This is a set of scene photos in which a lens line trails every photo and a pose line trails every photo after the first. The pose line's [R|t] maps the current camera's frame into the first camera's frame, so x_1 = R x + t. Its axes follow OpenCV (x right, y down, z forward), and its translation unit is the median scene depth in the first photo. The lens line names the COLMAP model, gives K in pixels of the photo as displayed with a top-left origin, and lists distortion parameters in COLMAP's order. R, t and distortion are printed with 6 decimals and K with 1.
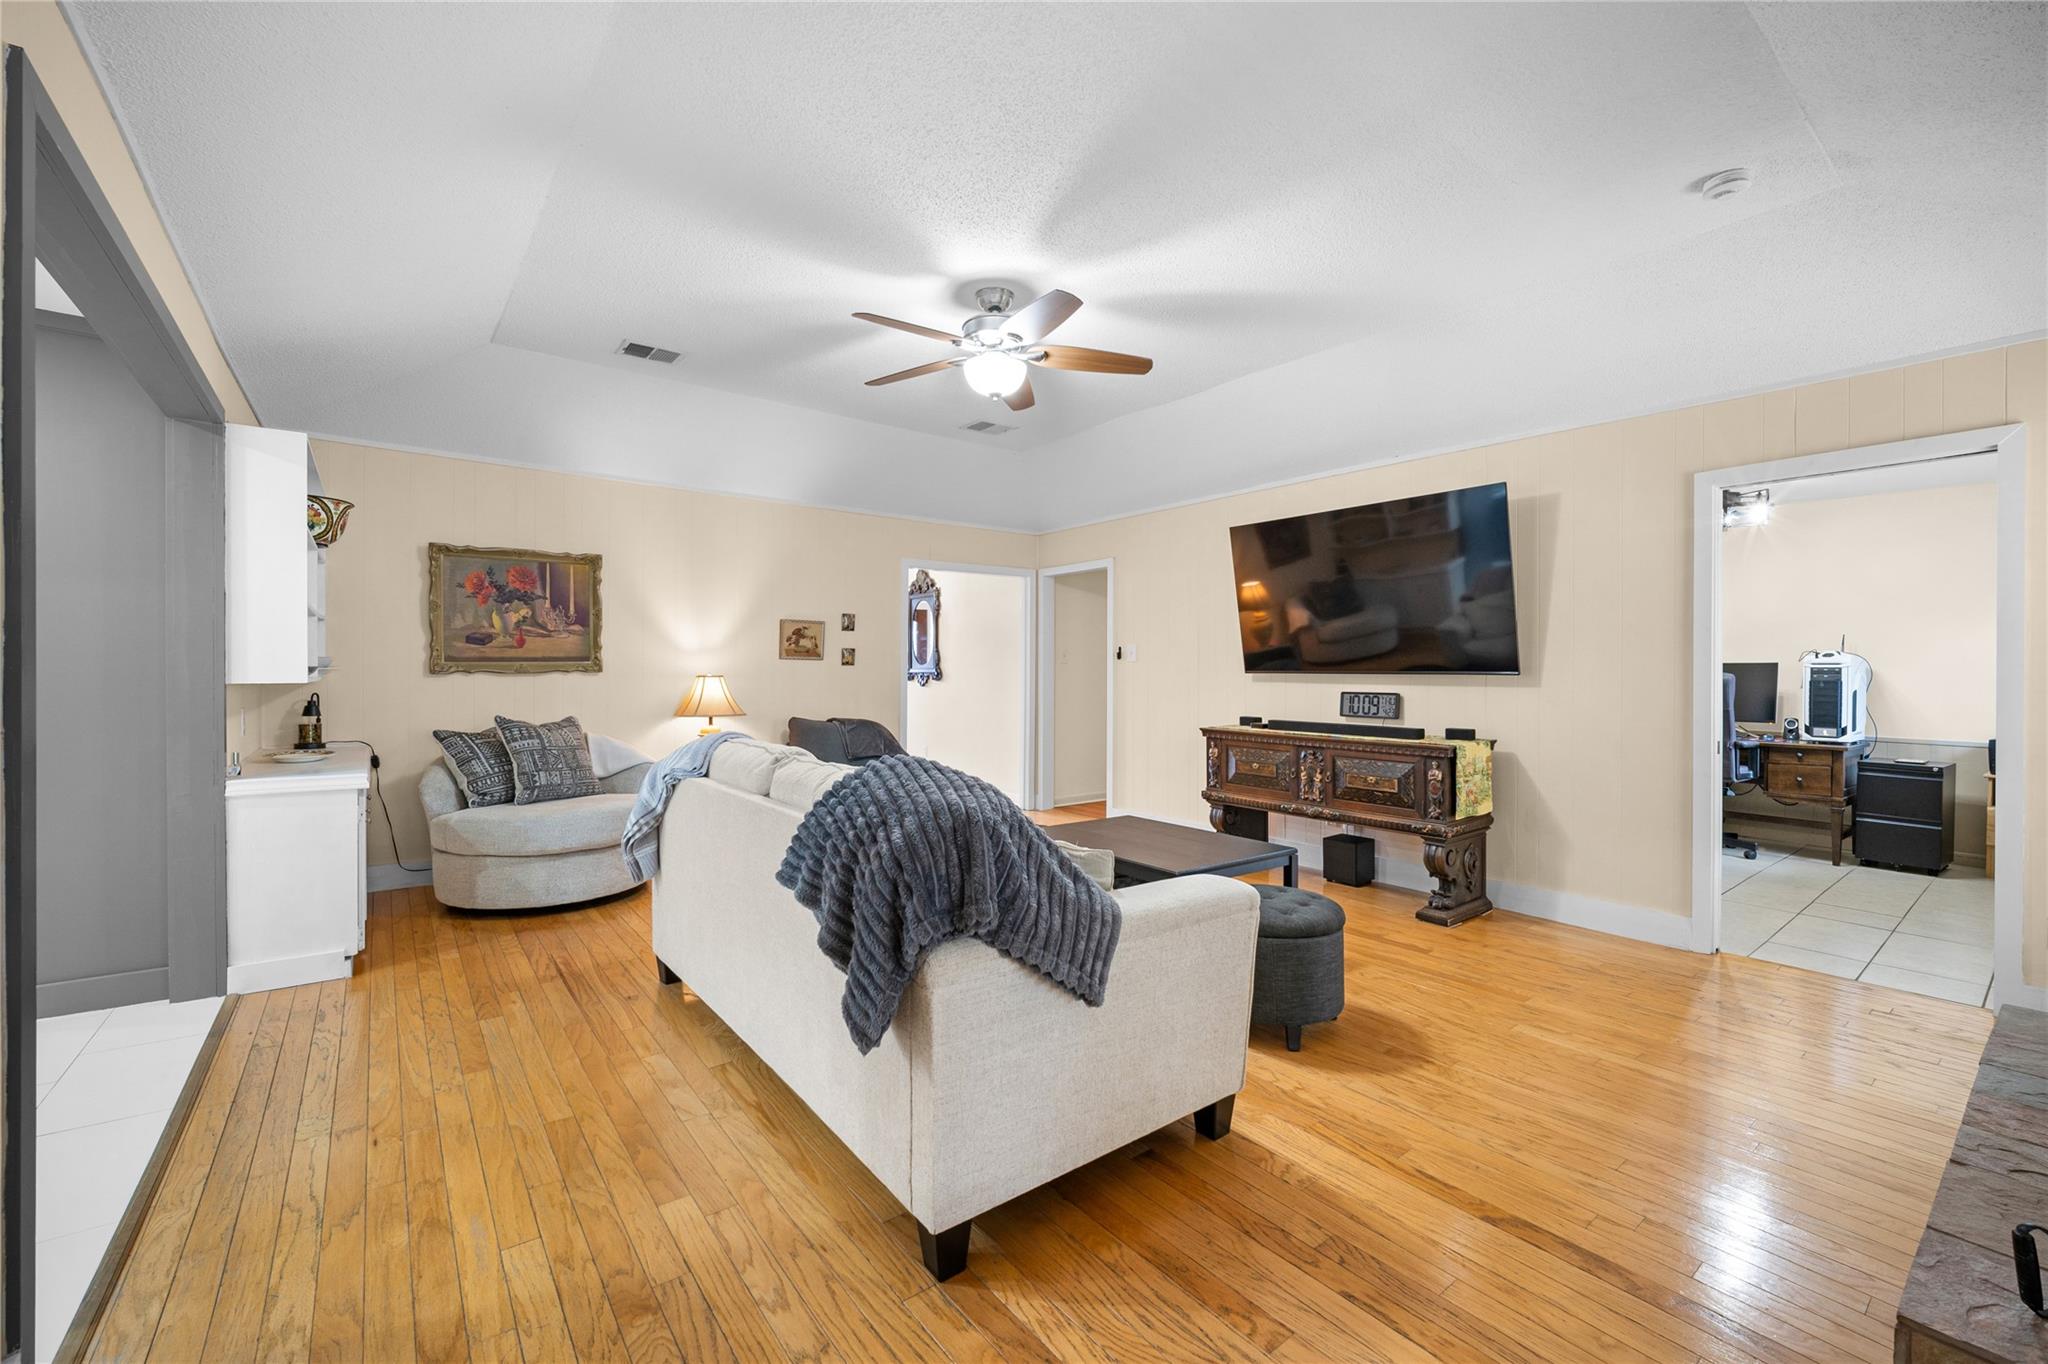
lens RADIAL K [[847.5, 0, 1021.9], [0, 847.5, 673.9], [0, 0, 1]] dist [-0.008868, 0.001673]
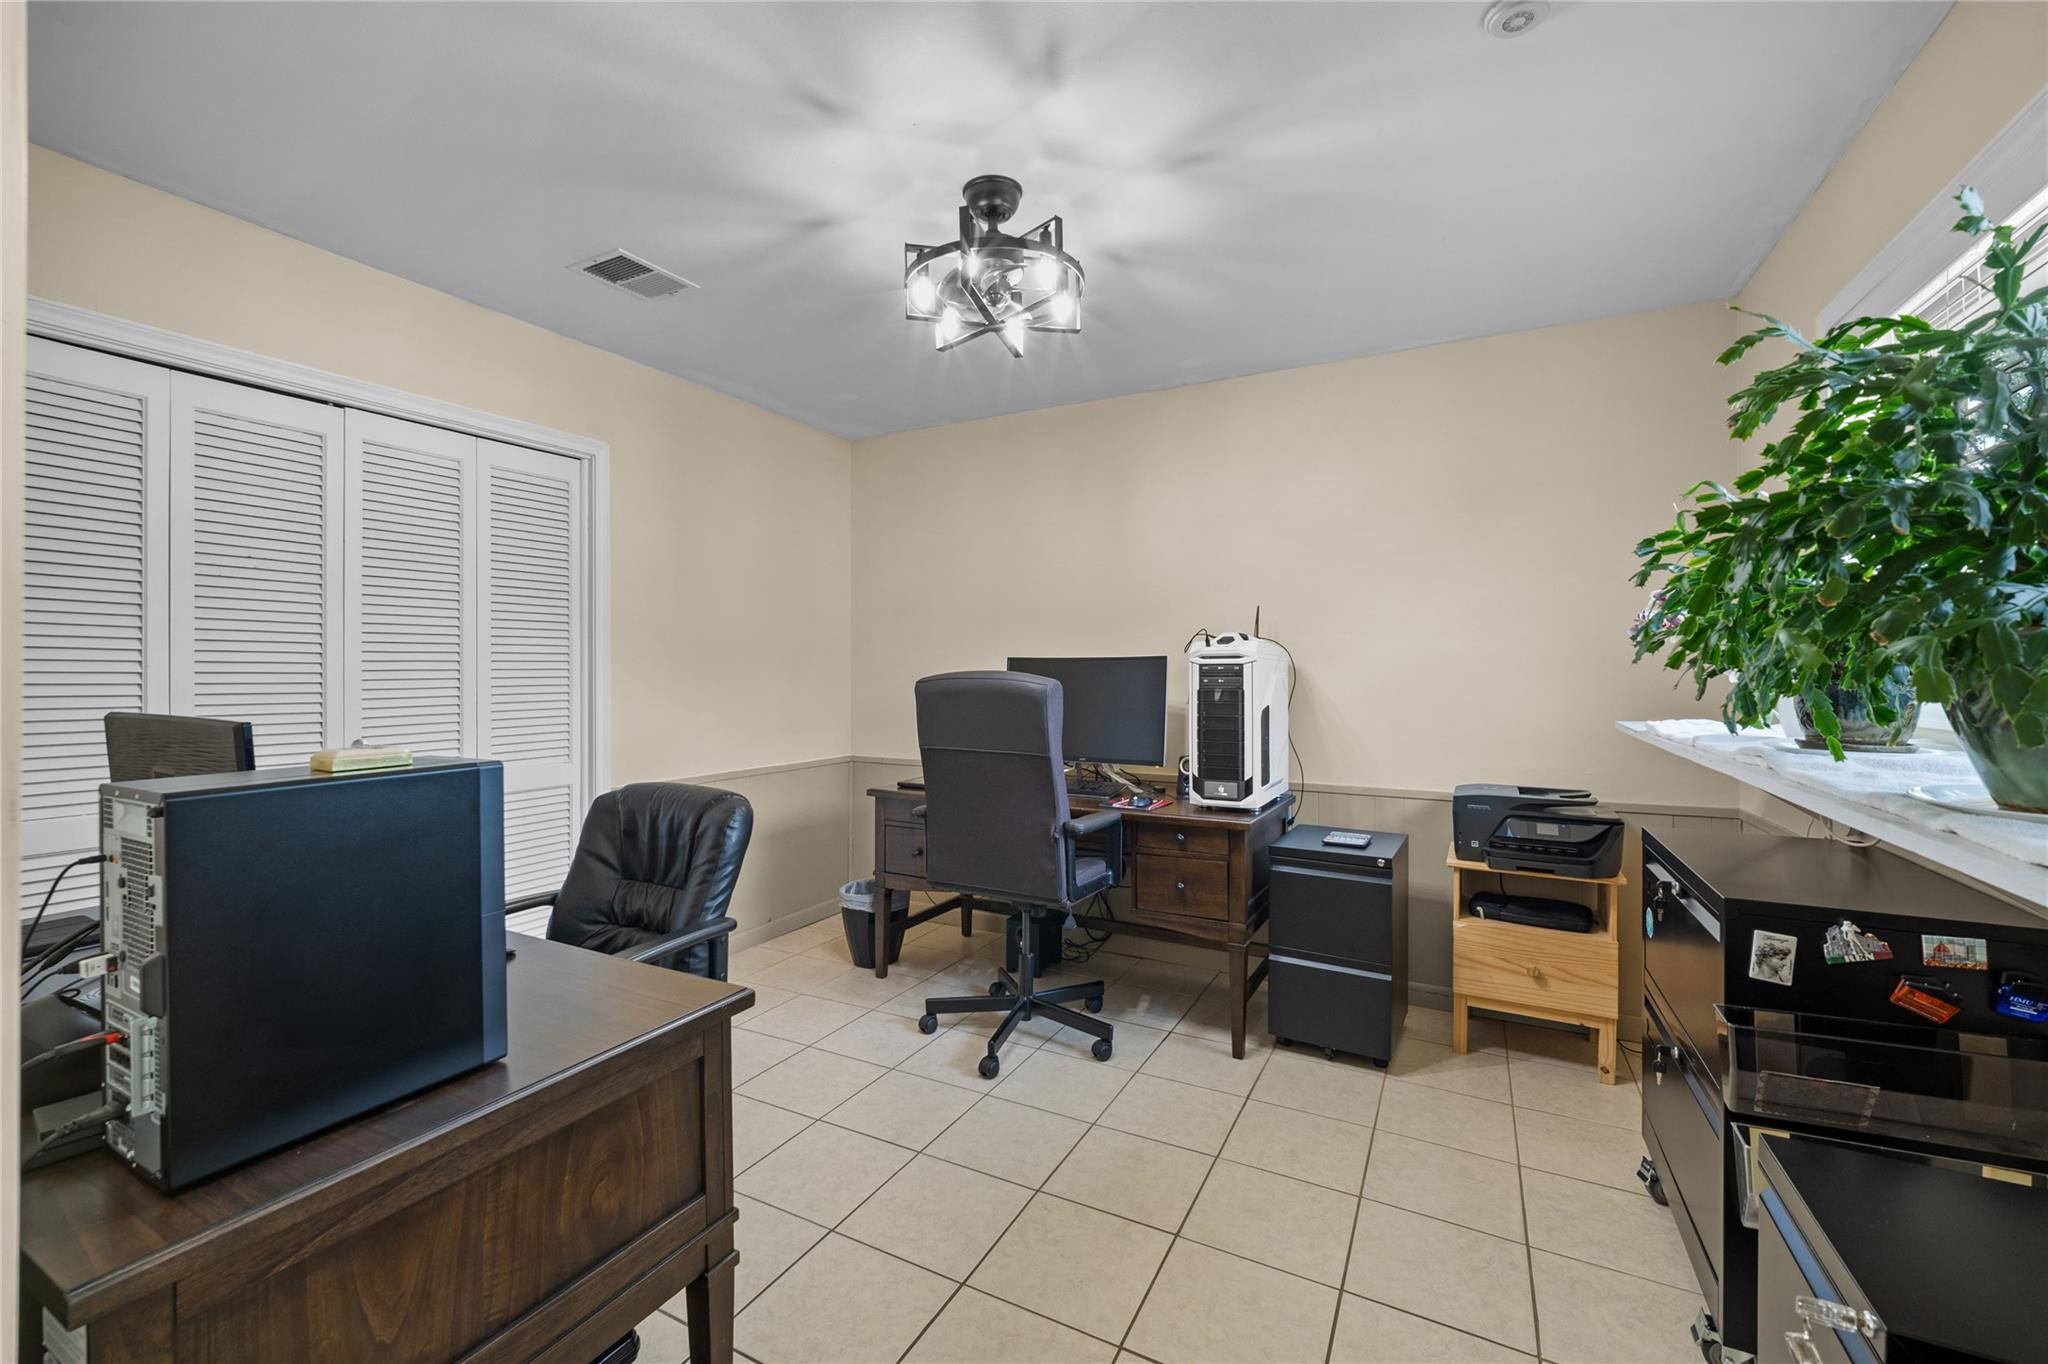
lens RADIAL K [[847.5, 0, 1024.0], [0, 847.5, 664.6], [0, 0, 1]] dist [-0.008868, 0.001673]
pose [[0.911826, -0.012281, 0.410394, 0.633160], [0.011399, 0.999924, 0.004596, -0.010868], [-0.410419, 0.000488, 0.911897, 0.577676]]
